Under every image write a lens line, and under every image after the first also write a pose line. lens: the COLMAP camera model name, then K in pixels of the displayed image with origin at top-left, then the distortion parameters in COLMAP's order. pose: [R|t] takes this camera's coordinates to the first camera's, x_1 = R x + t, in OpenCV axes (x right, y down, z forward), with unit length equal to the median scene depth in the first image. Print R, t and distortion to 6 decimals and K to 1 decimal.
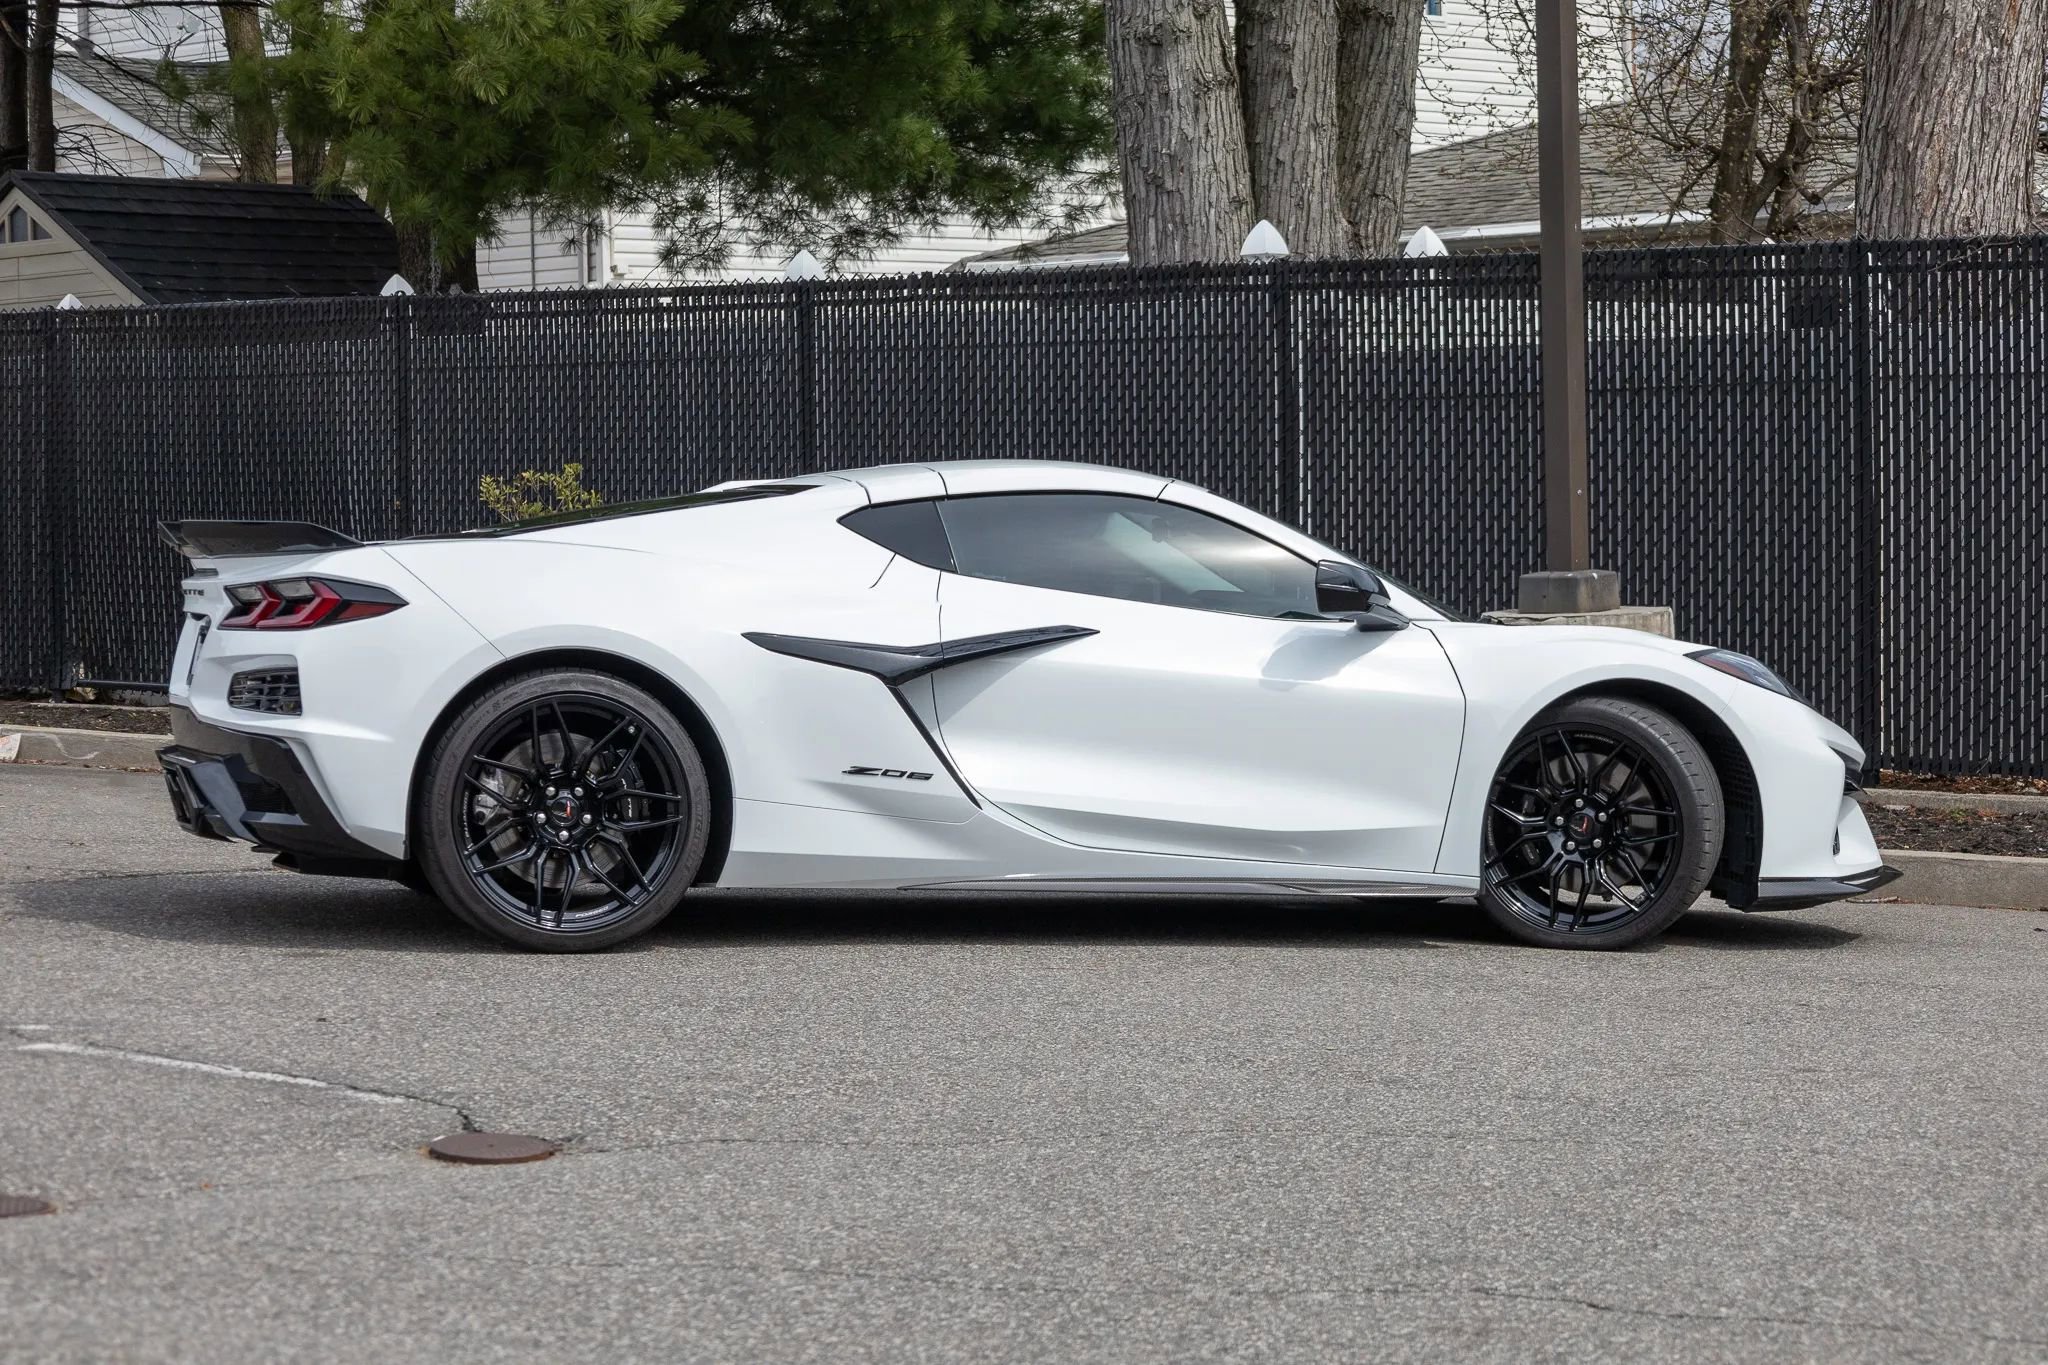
lens RADIAL K [[4938.8, 0, 1024.0], [0, 4938.8, 682.5], [0, 0, 1]] dist [-0.079926, 0.305807]
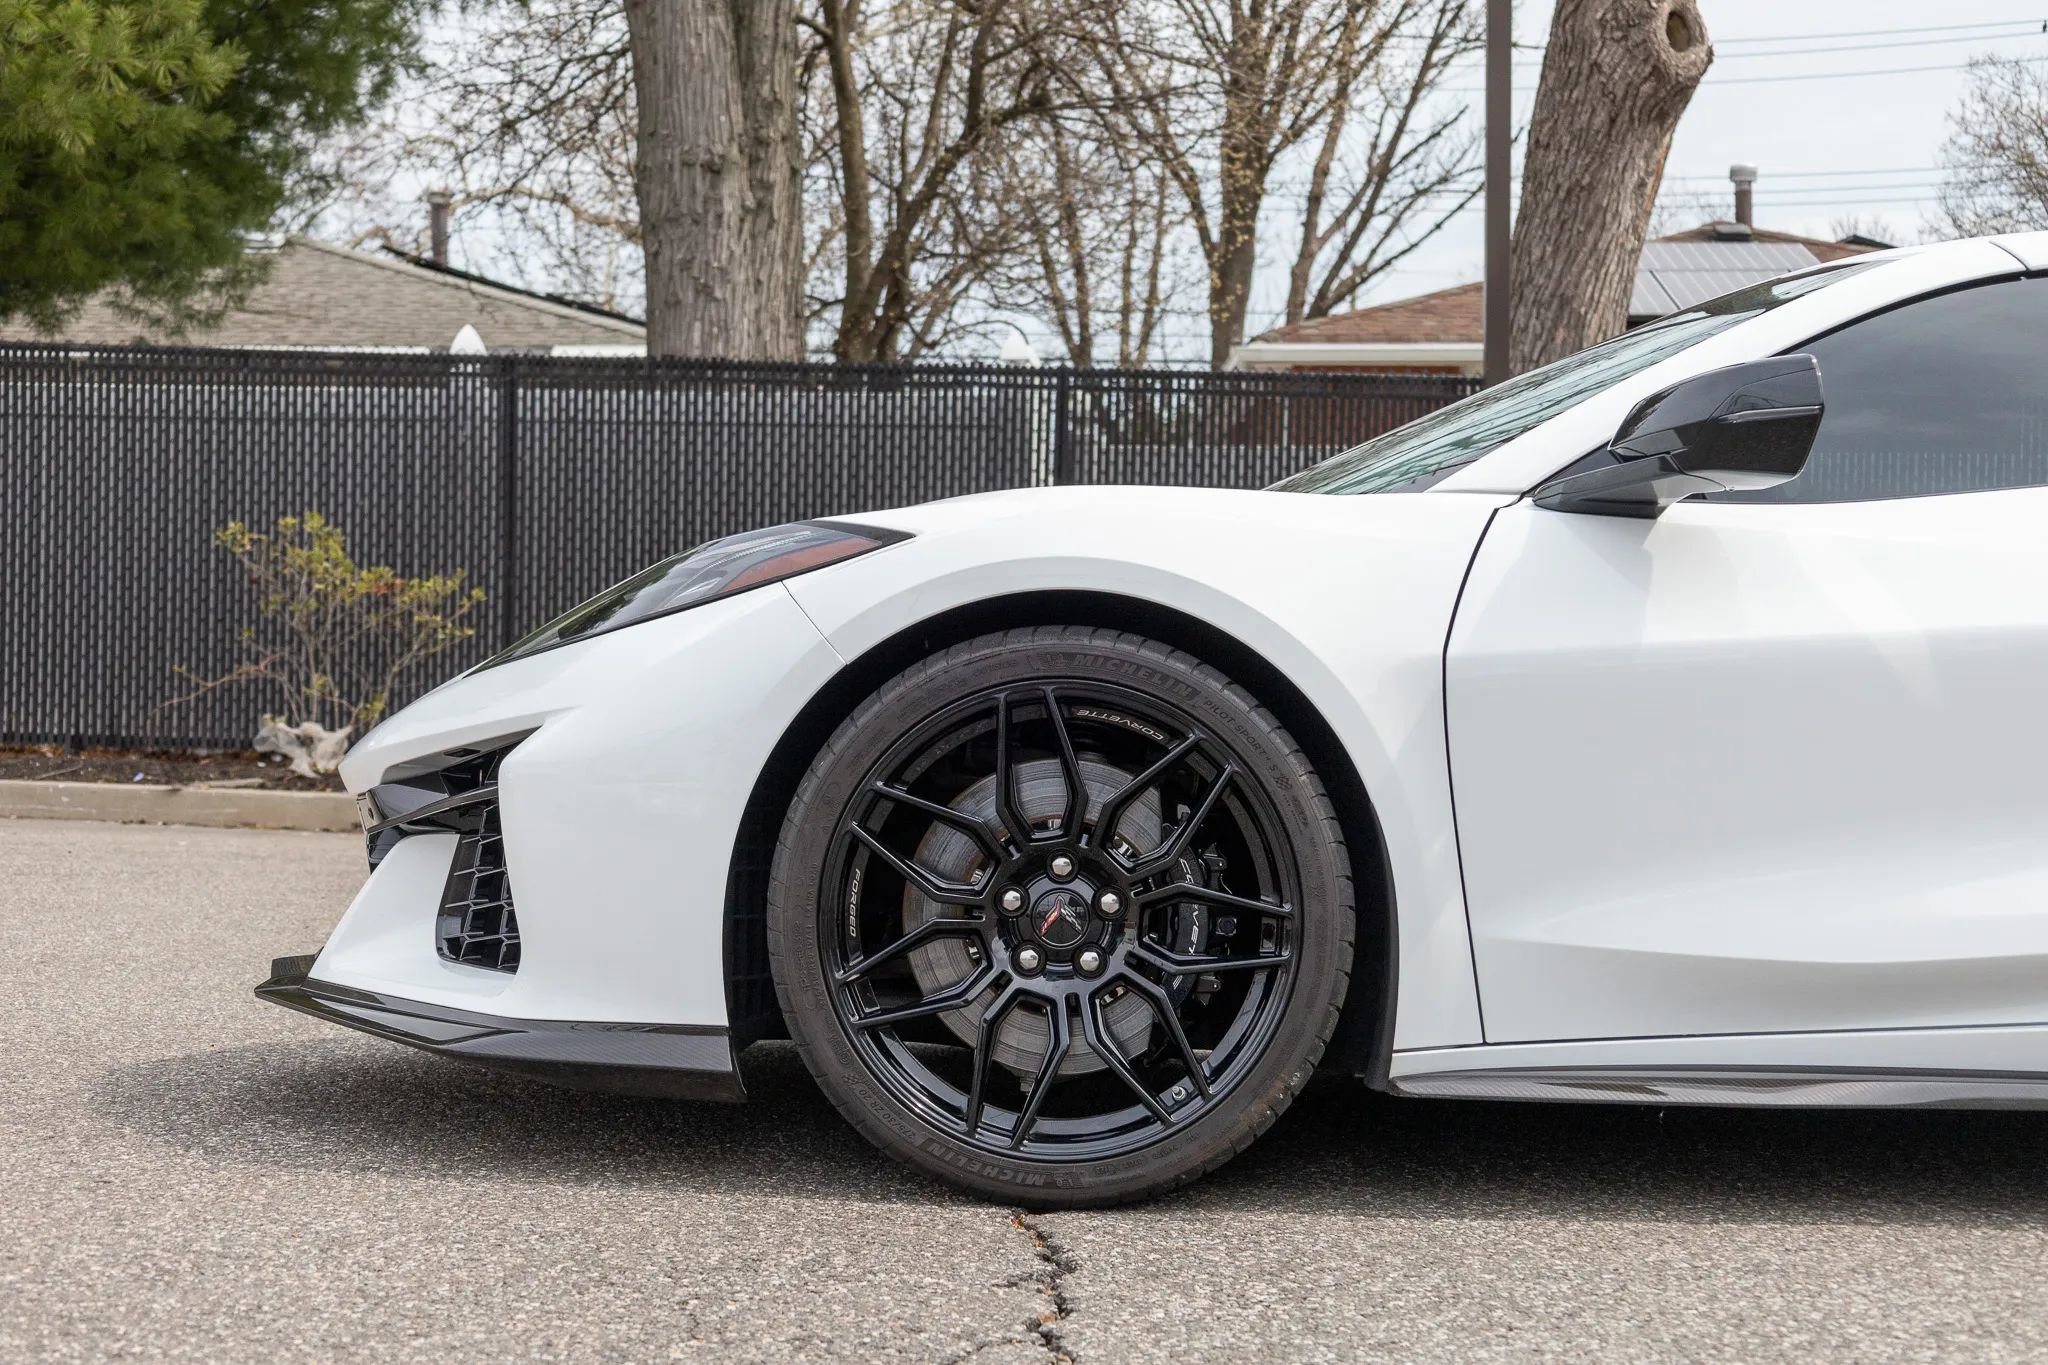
lens RADIAL K [[3509.7, 0, 983.7], [0, 3509.7, 690.4], [0, 0, 1]] dist [0.040004, -0.113444]
pose [[0.775821, 0.012607, 0.630827, -0.529146], [-0.002989, 0.999863, -0.016306, 0.007310], [-0.630946, 0.010765, 0.775752, 0.379233]]
